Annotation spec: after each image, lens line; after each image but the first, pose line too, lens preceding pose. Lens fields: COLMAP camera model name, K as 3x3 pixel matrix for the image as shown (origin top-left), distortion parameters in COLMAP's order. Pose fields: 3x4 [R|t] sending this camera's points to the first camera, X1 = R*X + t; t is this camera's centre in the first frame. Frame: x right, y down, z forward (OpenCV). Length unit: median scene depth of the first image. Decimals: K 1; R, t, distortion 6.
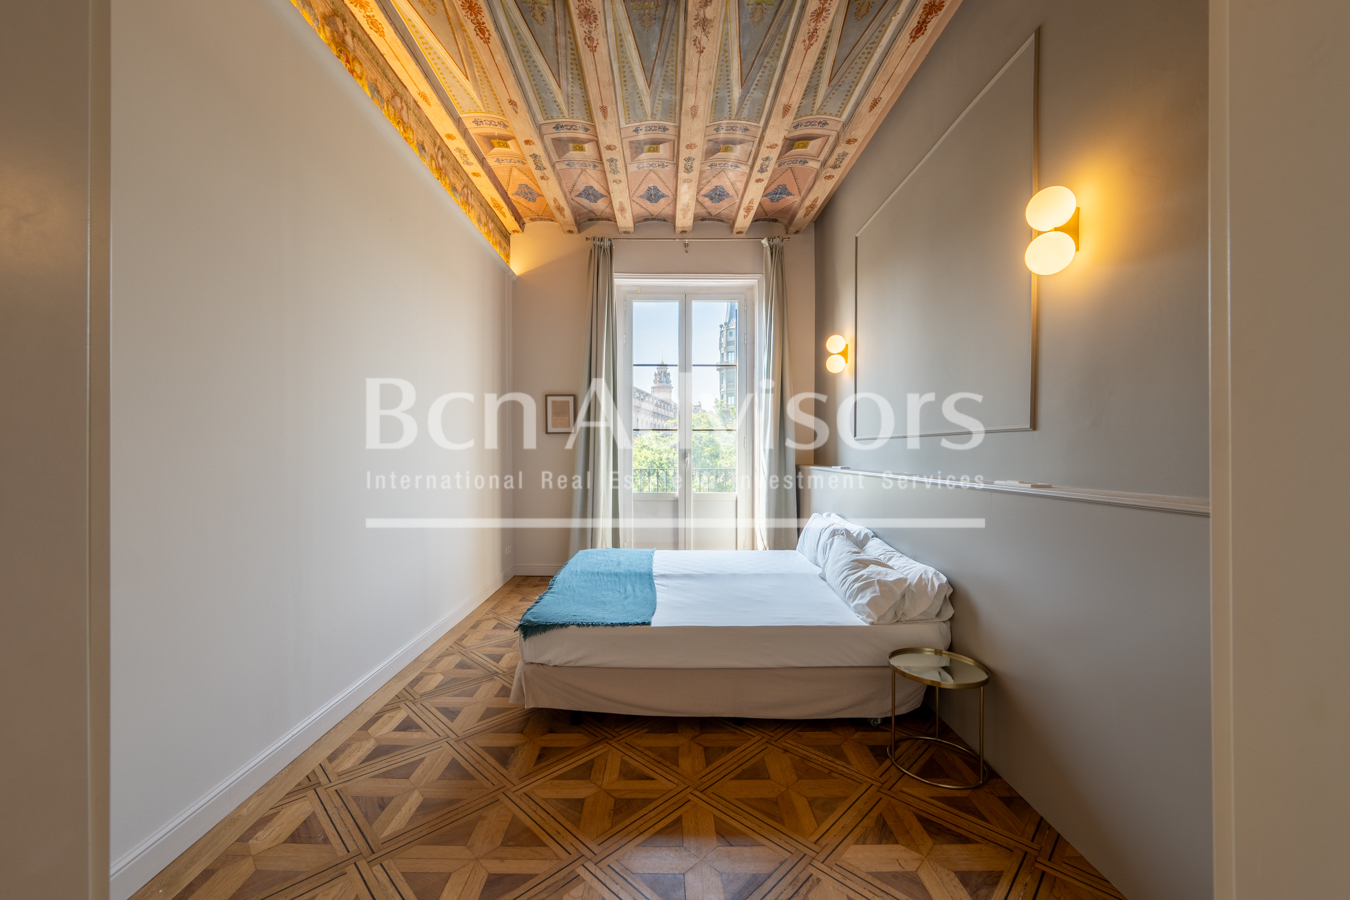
lens RADIAL K [[534.4, 0, 673.8], [0, 534.4, 446.7], [0, 0, 1]] dist [-0.000446, -0.000209]
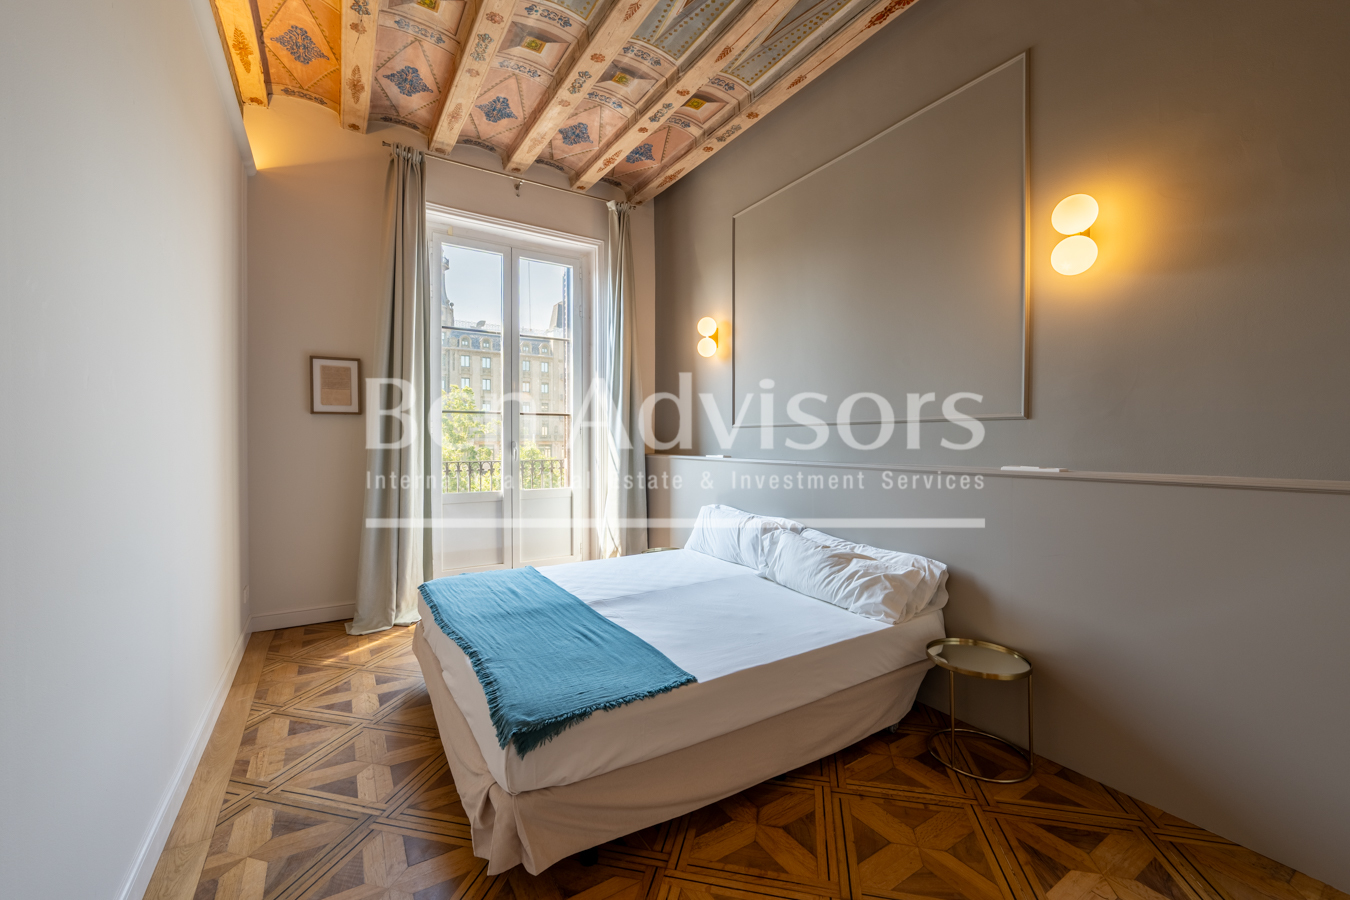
lens RADIAL K [[533.4, 0, 673.3], [0, 533.4, 434.2], [0, 0, 1]] dist [-0.000730, 0.000083]
pose [[0.851961, 0.005786, 0.523573, -0.262345], [-0.003588, 0.999980, -0.005213, 0.004411], [-0.523593, 0.002563, 0.851965, 0.240616]]
